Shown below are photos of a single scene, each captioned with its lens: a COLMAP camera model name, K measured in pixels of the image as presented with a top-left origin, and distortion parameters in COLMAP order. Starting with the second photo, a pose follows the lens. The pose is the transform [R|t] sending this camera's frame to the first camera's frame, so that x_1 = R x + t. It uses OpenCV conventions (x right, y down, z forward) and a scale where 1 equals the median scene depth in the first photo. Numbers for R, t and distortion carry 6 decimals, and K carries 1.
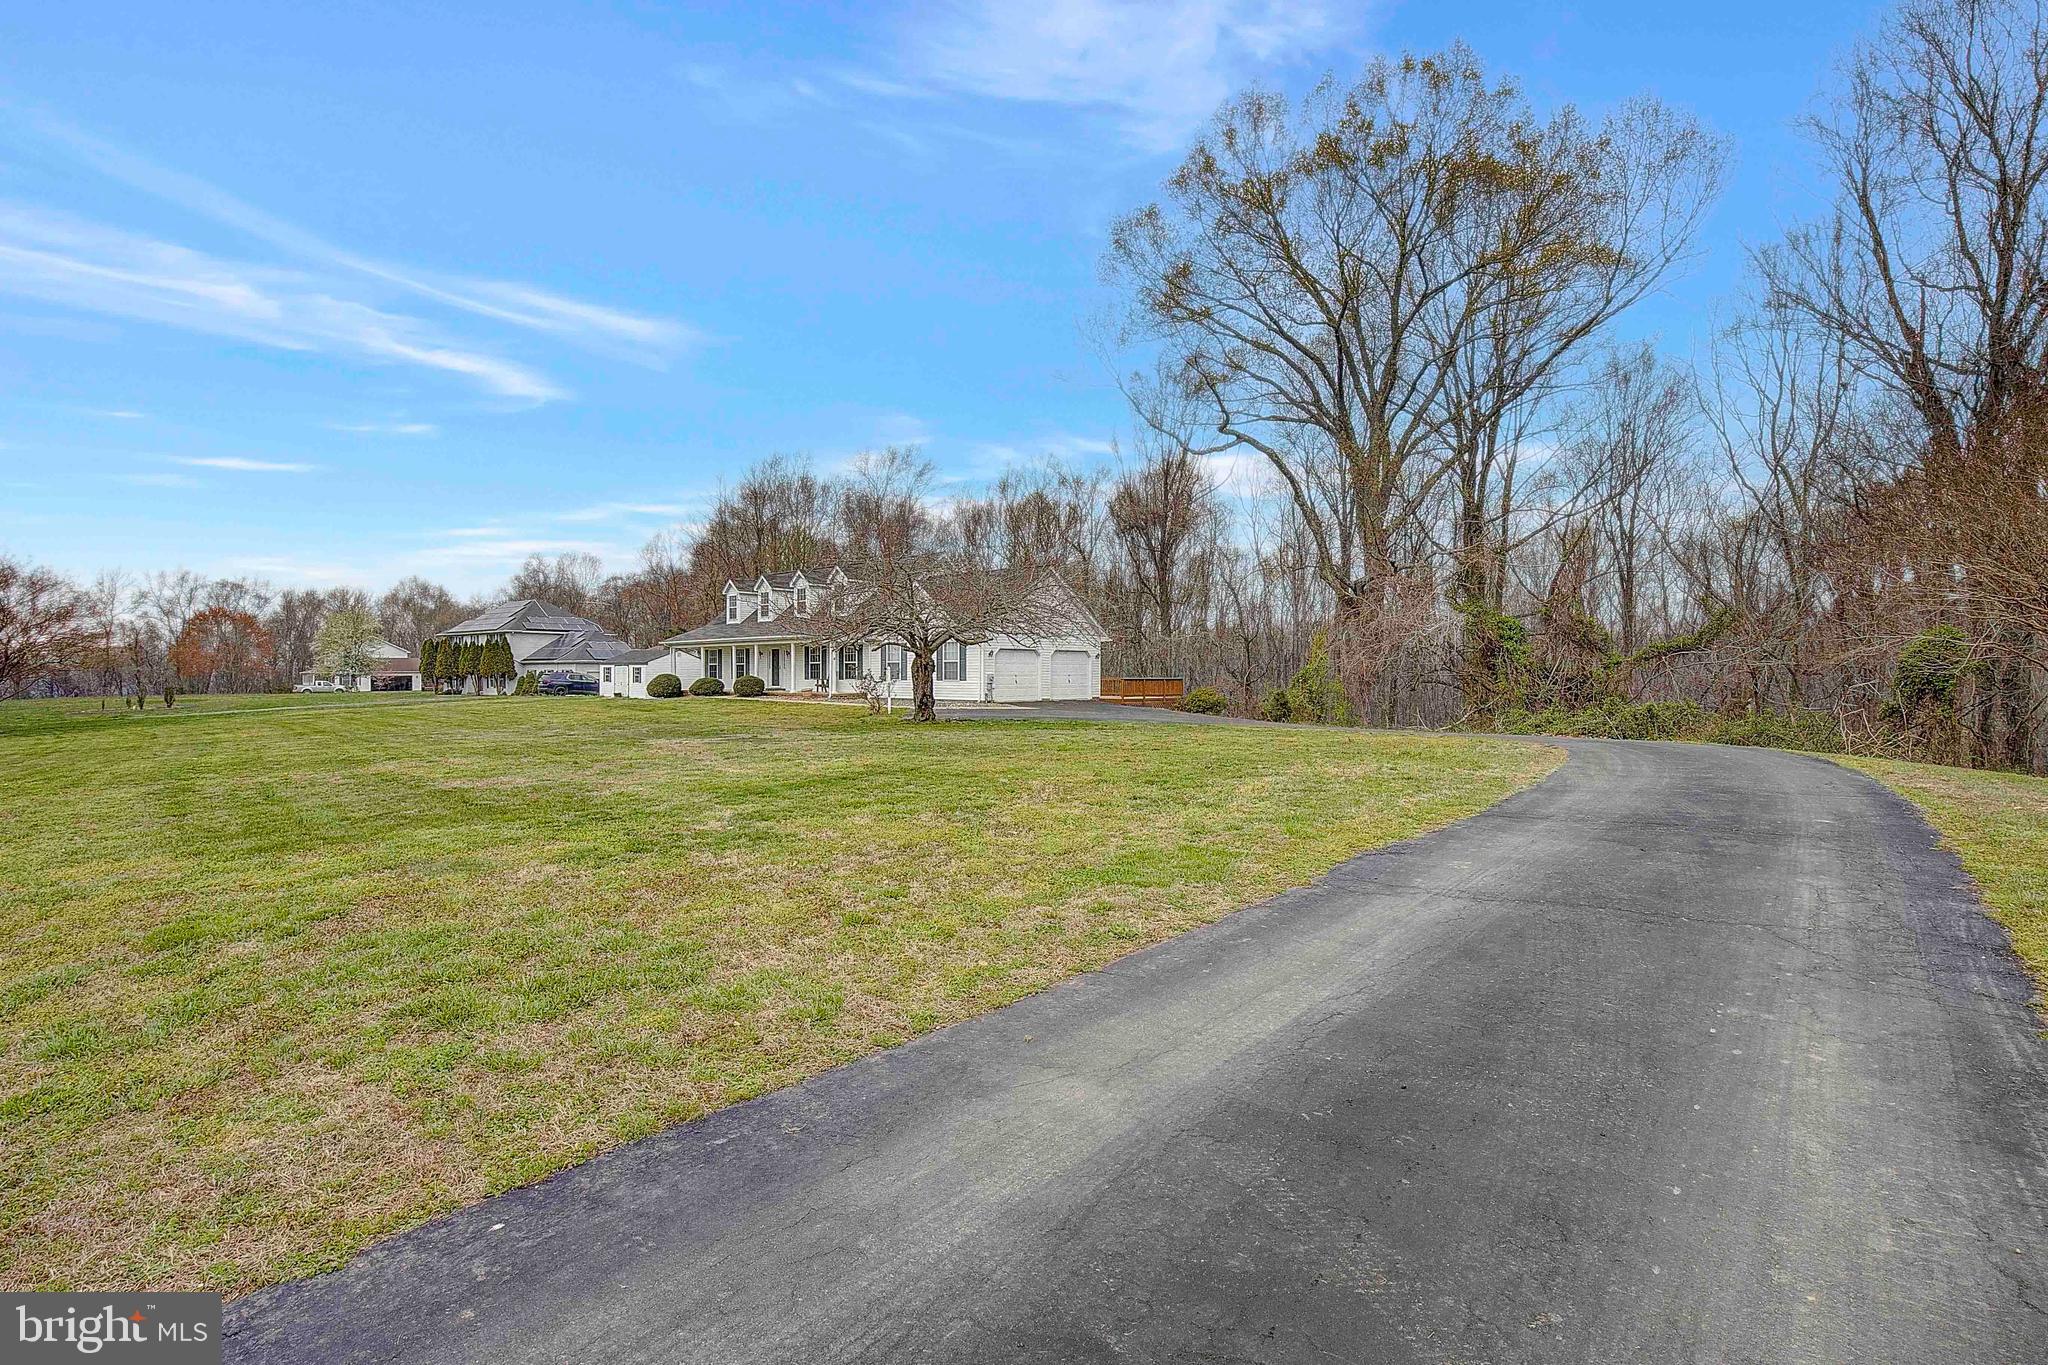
lens RADIAL K [[959.6, 0, 1030.8], [0, 959.6, 686.1], [0, 0, 1]] dist [-0.019808, 0.000133]
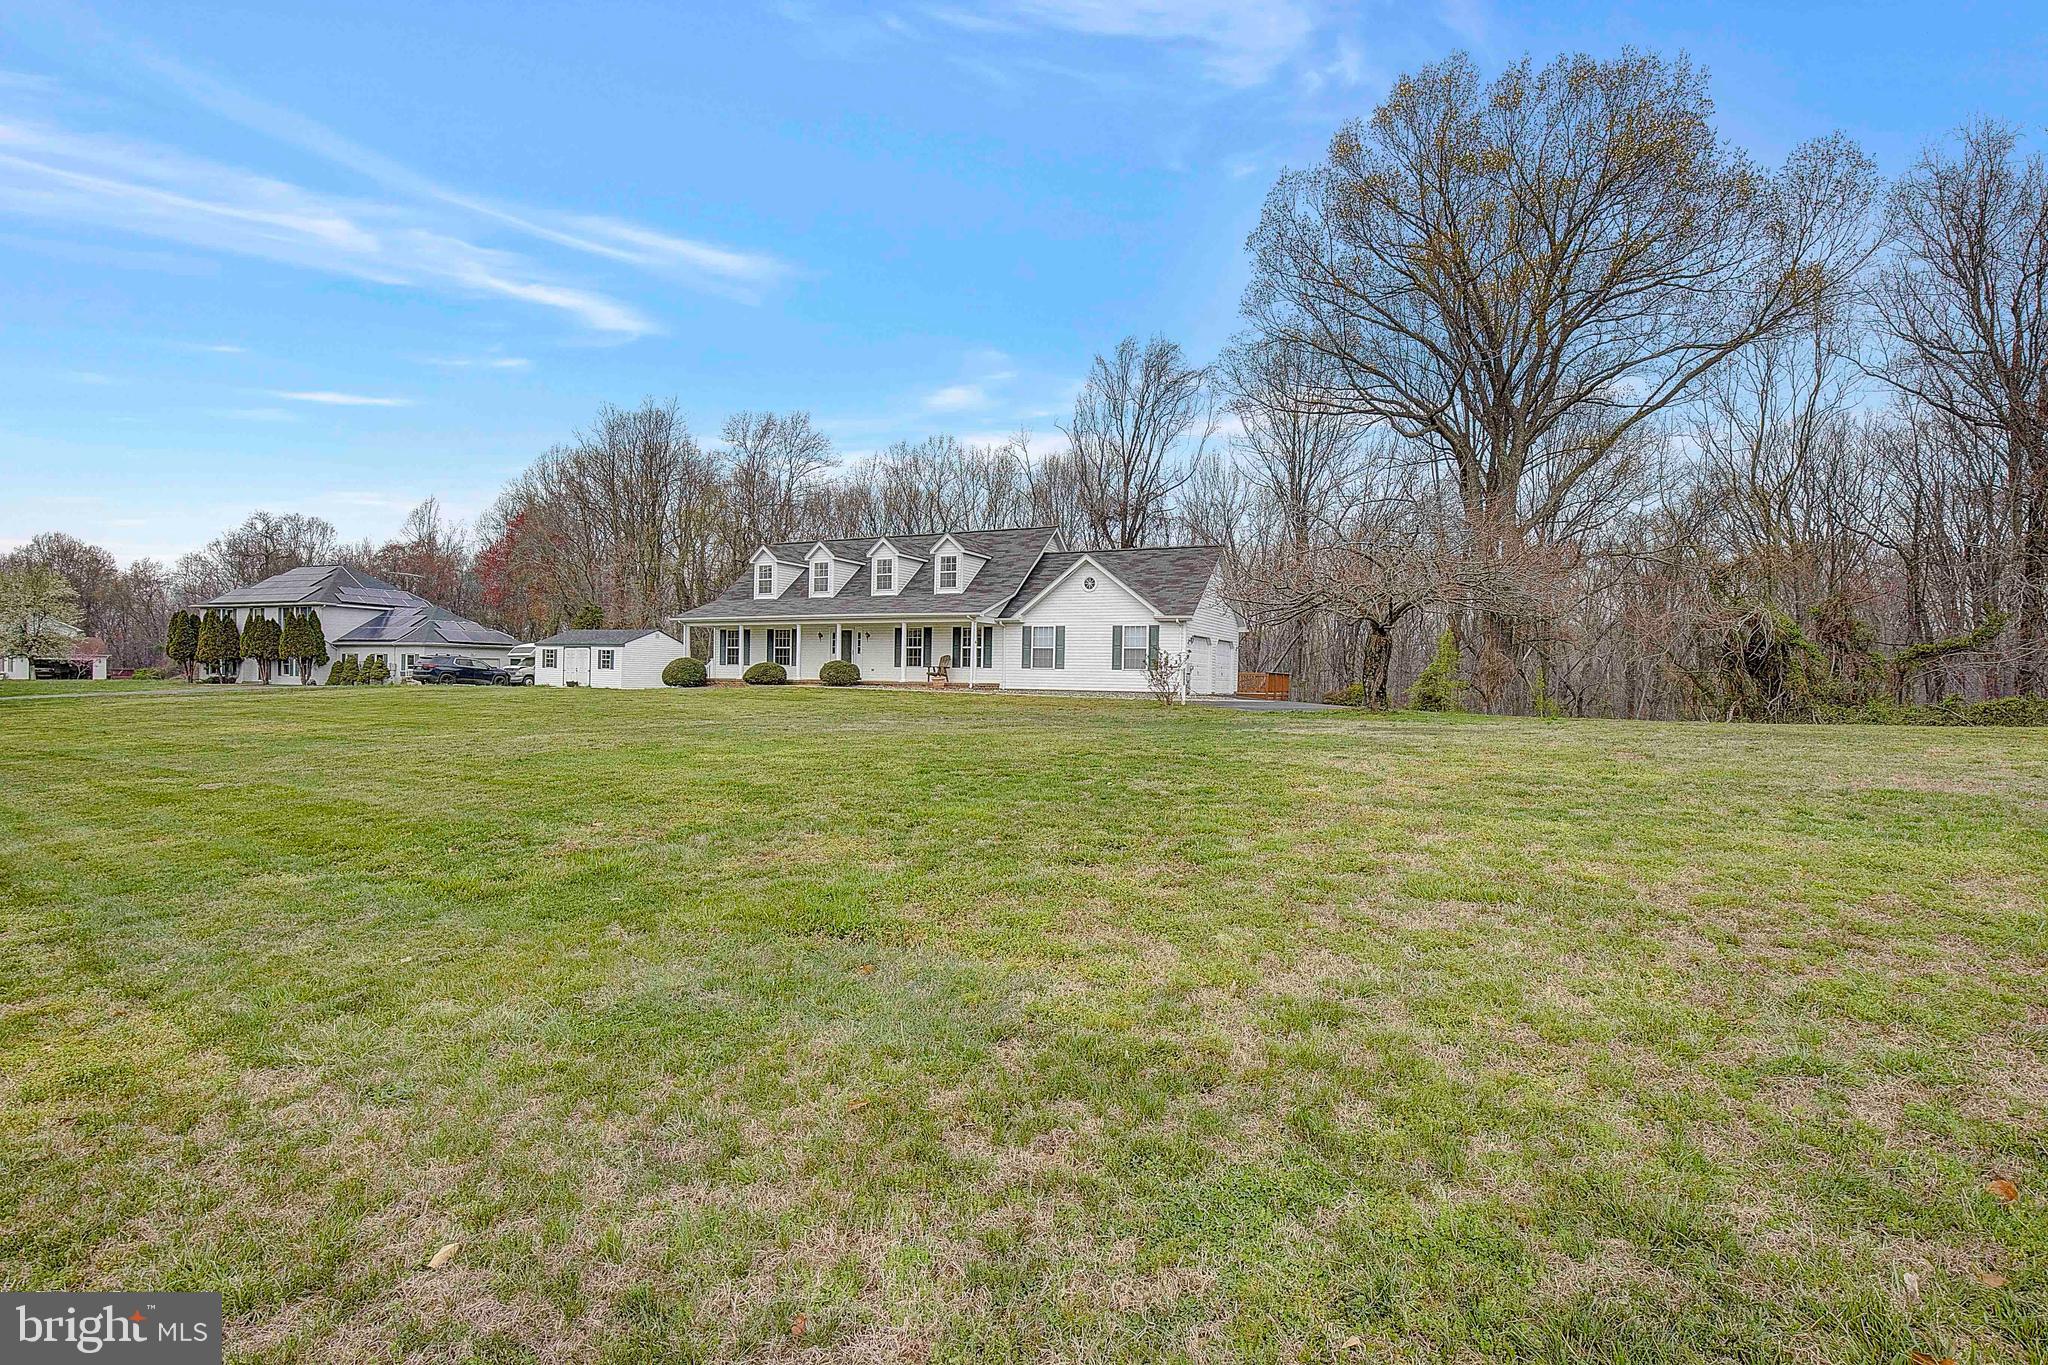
lens RADIAL K [[959.6, 0, 1030.8], [0, 959.6, 686.1], [0, 0, 1]] dist [-0.019808, 0.000133]
pose [[0.961942, 0.014535, 0.272867, -0.269348], [-0.013316, 0.999891, -0.006321, 0.010590], [-0.272929, 0.002447, 0.962031, 0.117605]]
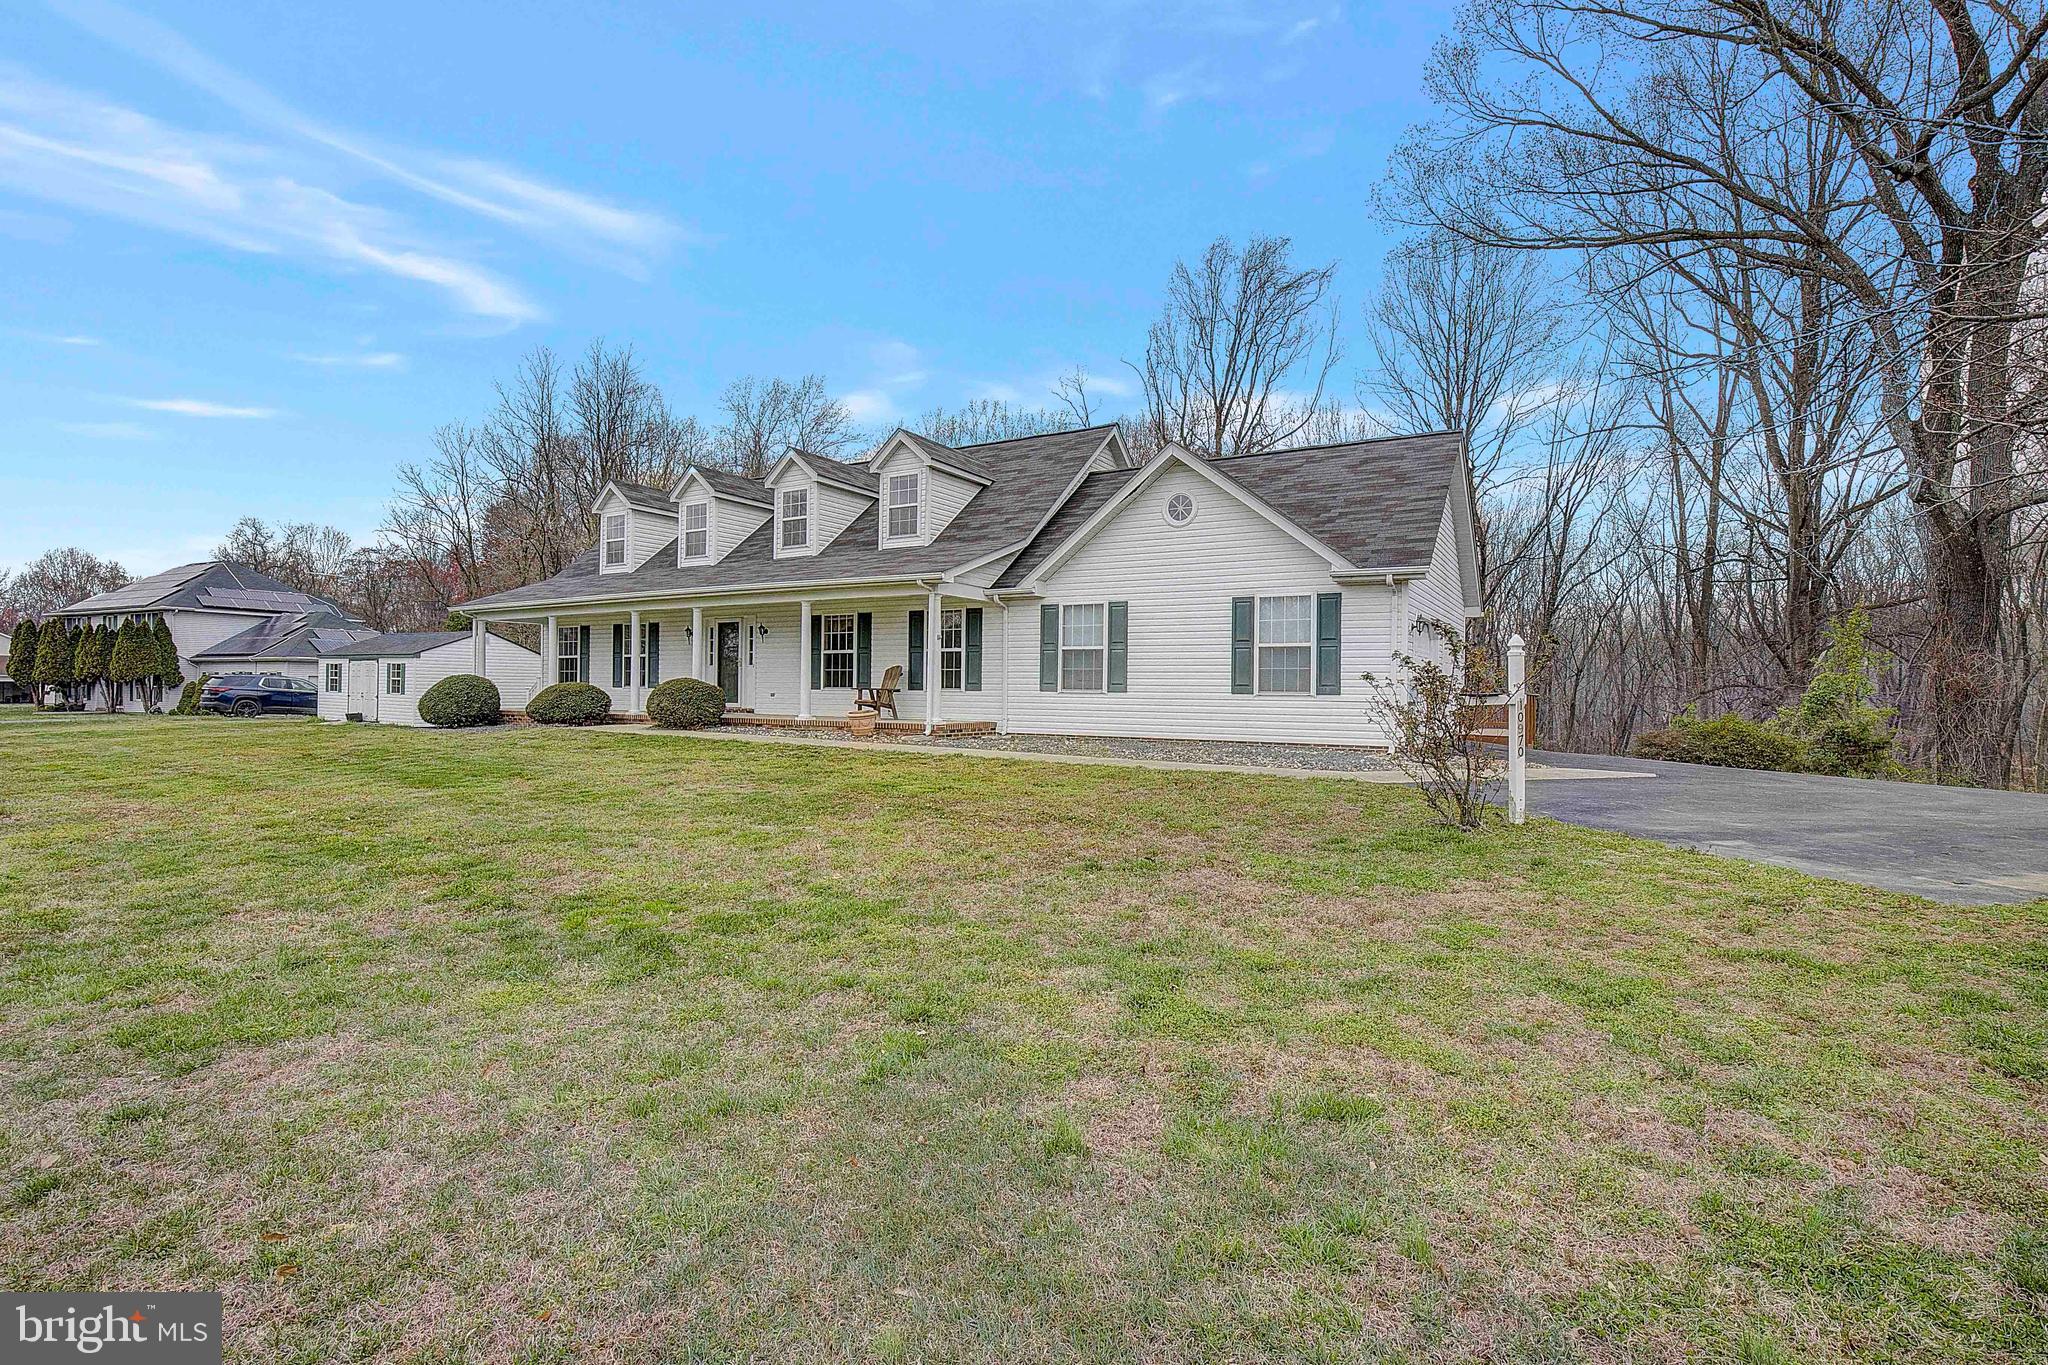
lens RADIAL K [[959.6, 0, 1030.8], [0, 959.6, 686.1], [0, 0, 1]] dist [-0.019808, 0.000133]
pose [[0.980682, 0.010611, 0.195320, -0.169749], [-0.007133, 0.999803, -0.018502, -0.000562], [-0.195478, 0.016751, 0.980565, 0.414281]]
